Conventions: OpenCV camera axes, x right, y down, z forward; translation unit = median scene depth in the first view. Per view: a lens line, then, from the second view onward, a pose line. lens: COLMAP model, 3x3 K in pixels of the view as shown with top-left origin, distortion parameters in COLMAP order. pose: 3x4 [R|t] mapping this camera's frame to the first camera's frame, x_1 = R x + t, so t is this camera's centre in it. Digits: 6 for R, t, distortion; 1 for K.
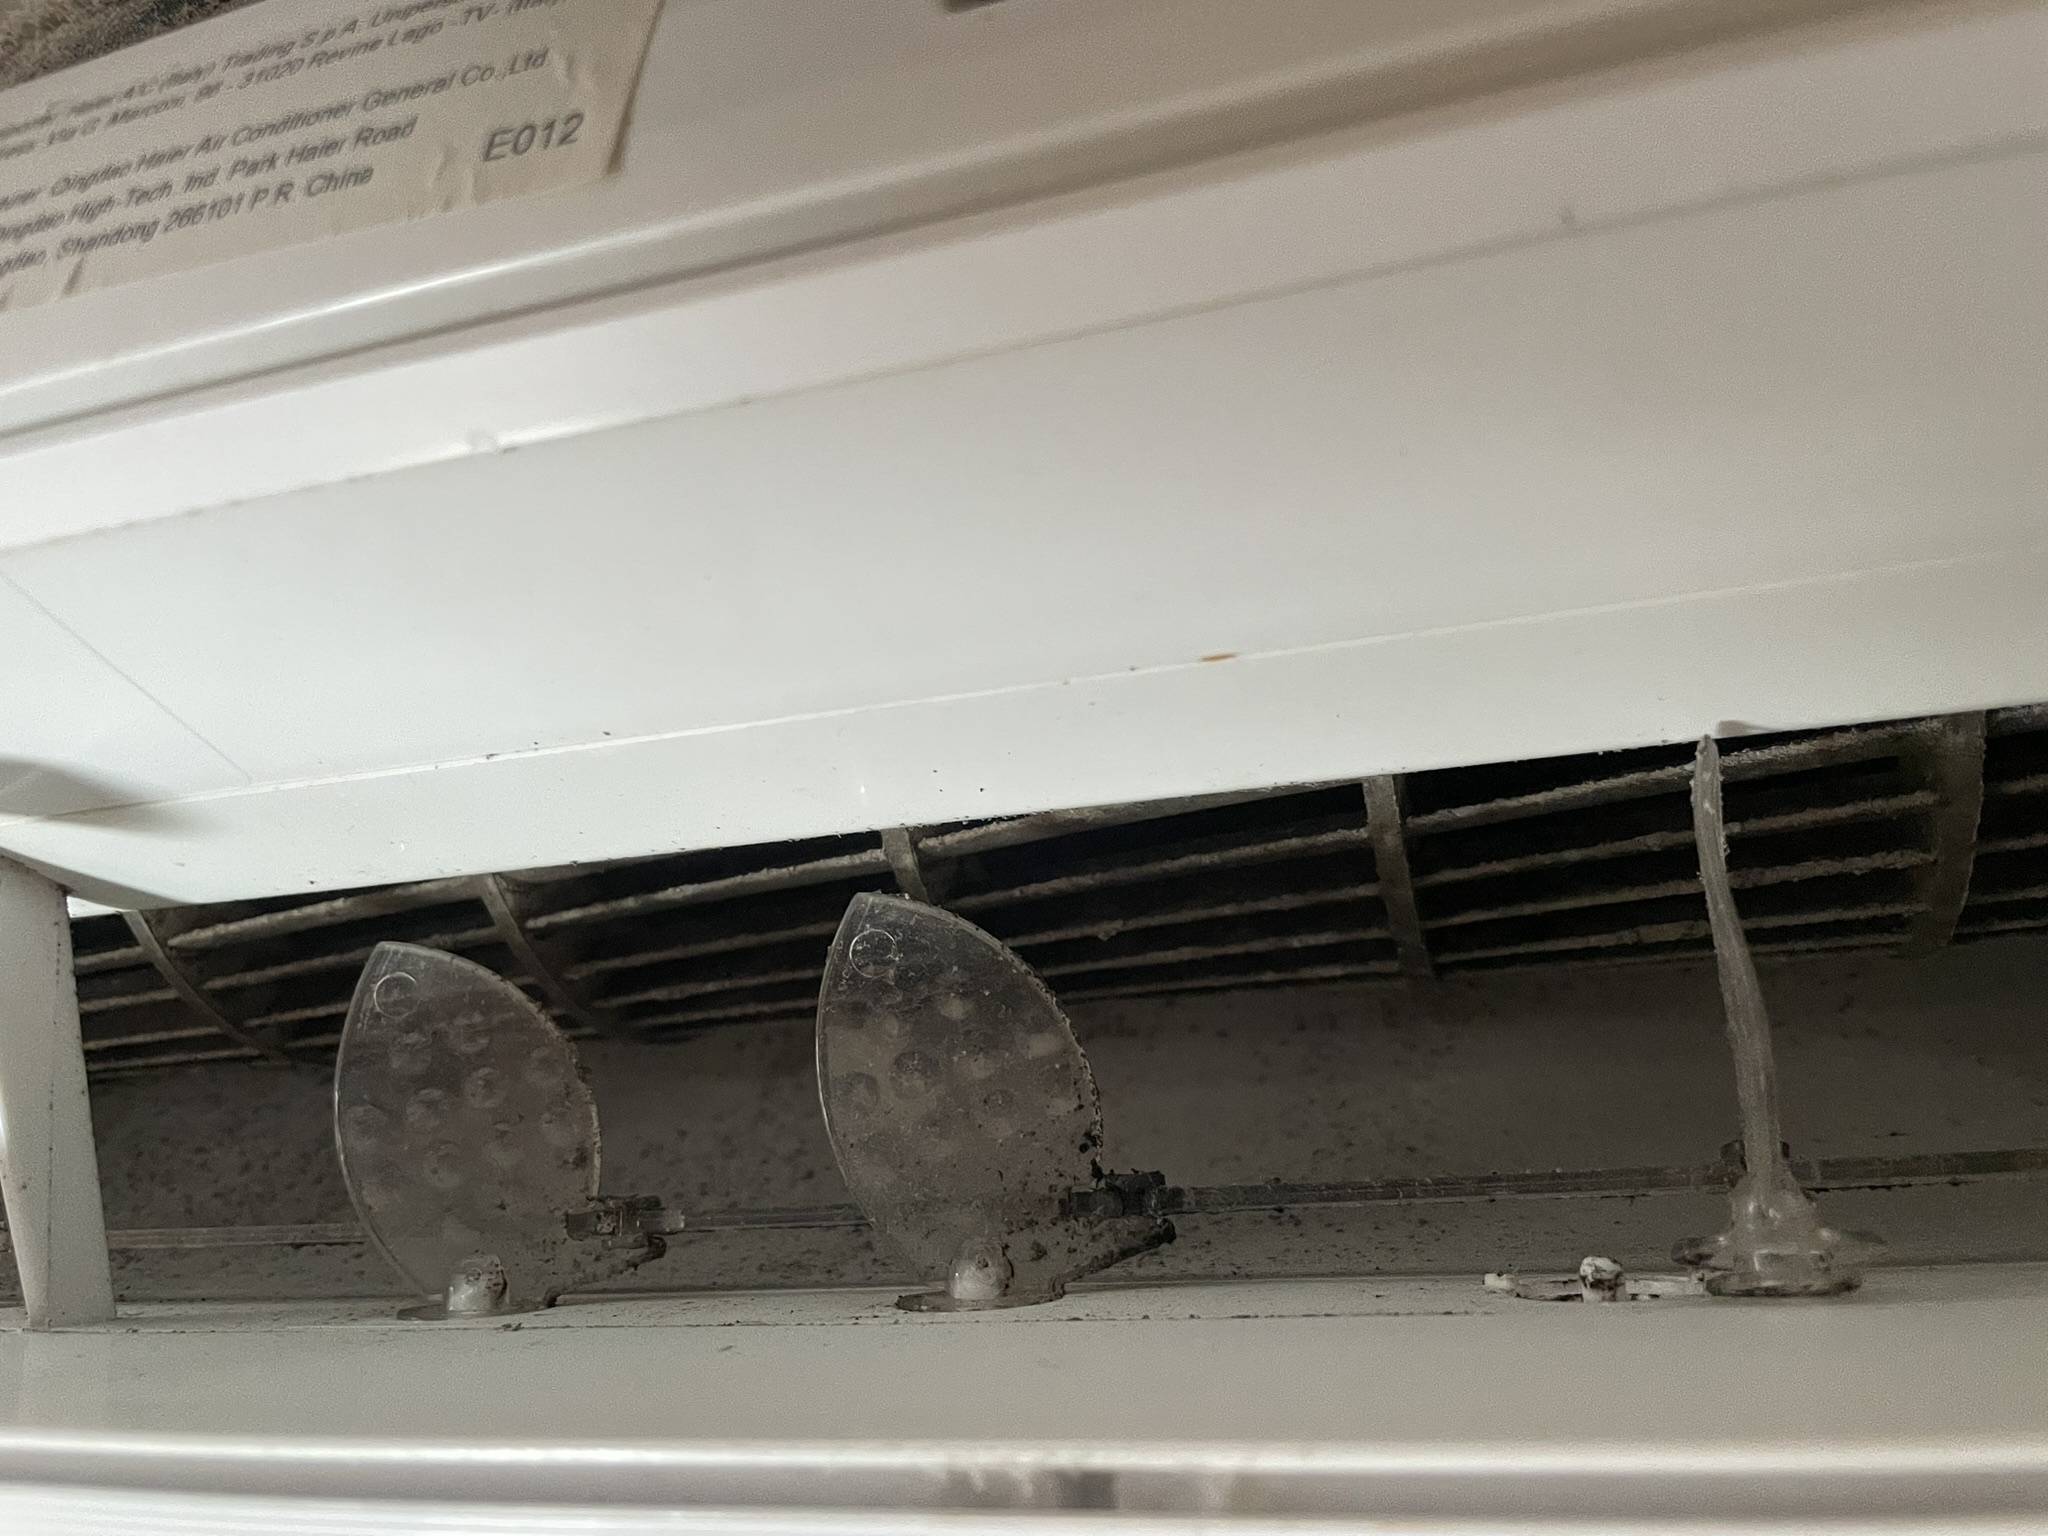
lens RADIAL K [[1553.7, 0, 1025.6], [0, 1553.7, 770.4], [0, 0, 1]] dist [0.016187, -0.000383]
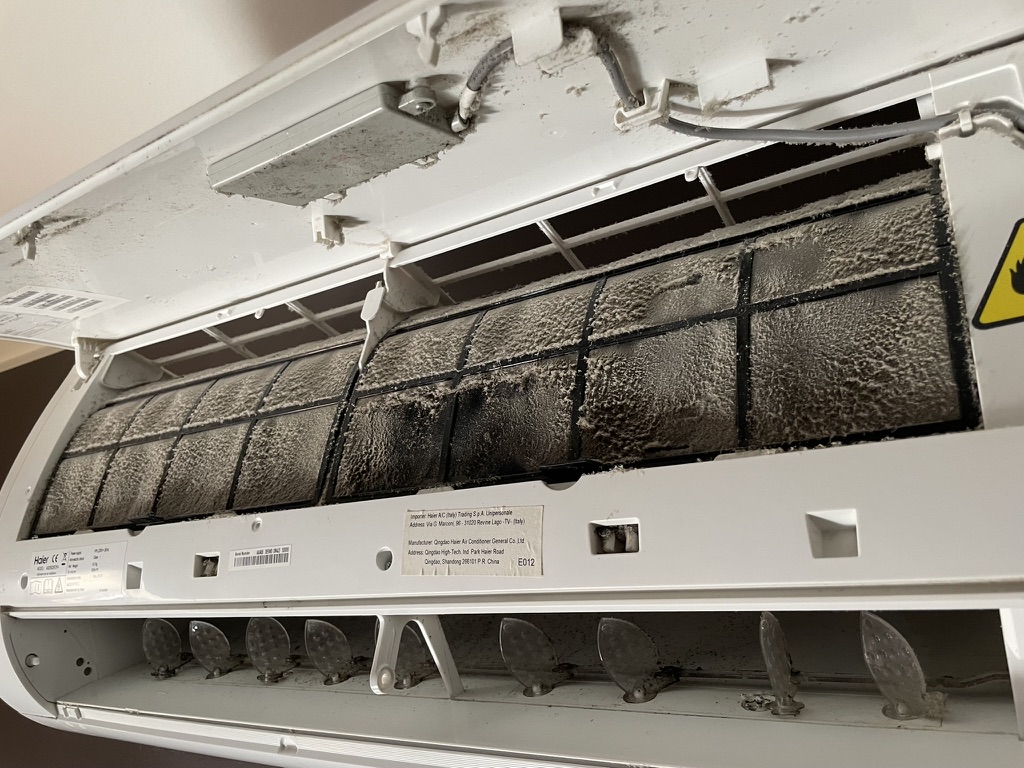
lens RADIAL K [[776.8, 0, 511.0], [0, 776.8, 380.4], [0, 0, 1]] dist [0.016187, -0.000383]
pose [[0.960515, -0.133179, -0.244283, 0.318128], [0.189731, 0.955712, 0.224982, -1.265157], [0.203502, -0.262447, 0.943244, -1.166790]]
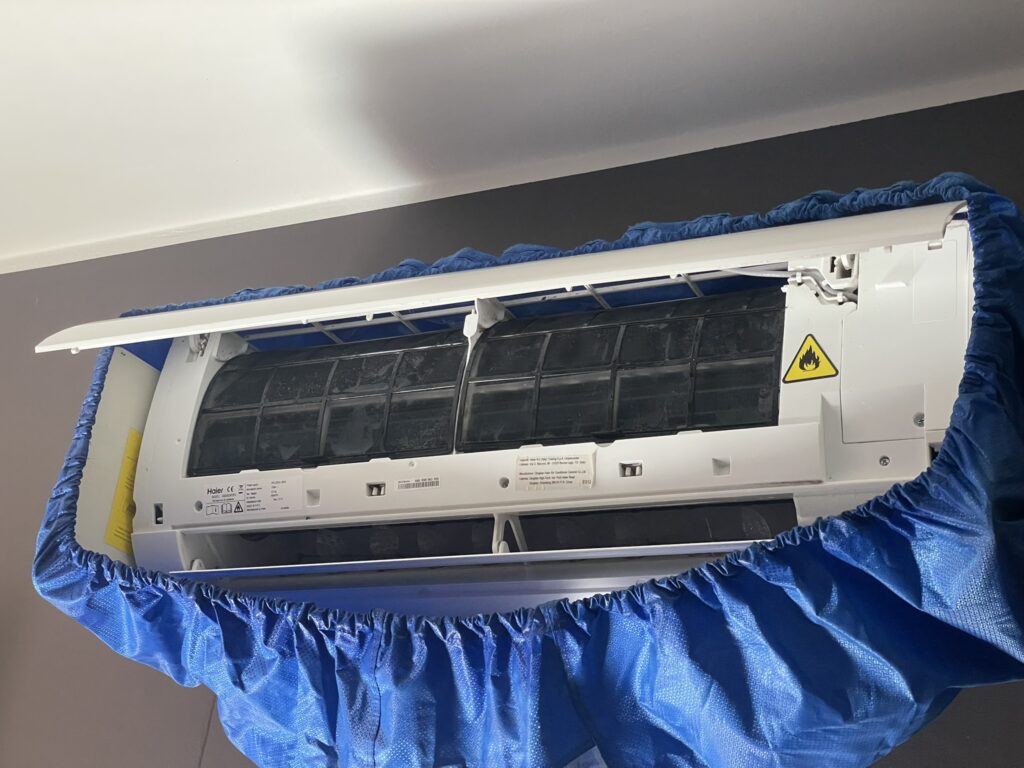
lens RADIAL K [[1553.6, 0, 512.1], [0, 1553.6, 384.4], [0, 0, 1]] dist [-0.009613, 0.000000]
pose [[0.984989, -0.091979, -0.146070, 0.686778], [0.137480, 0.929724, 0.341632, -3.881490], [0.104382, -0.356586, 0.928413, -7.306958]]
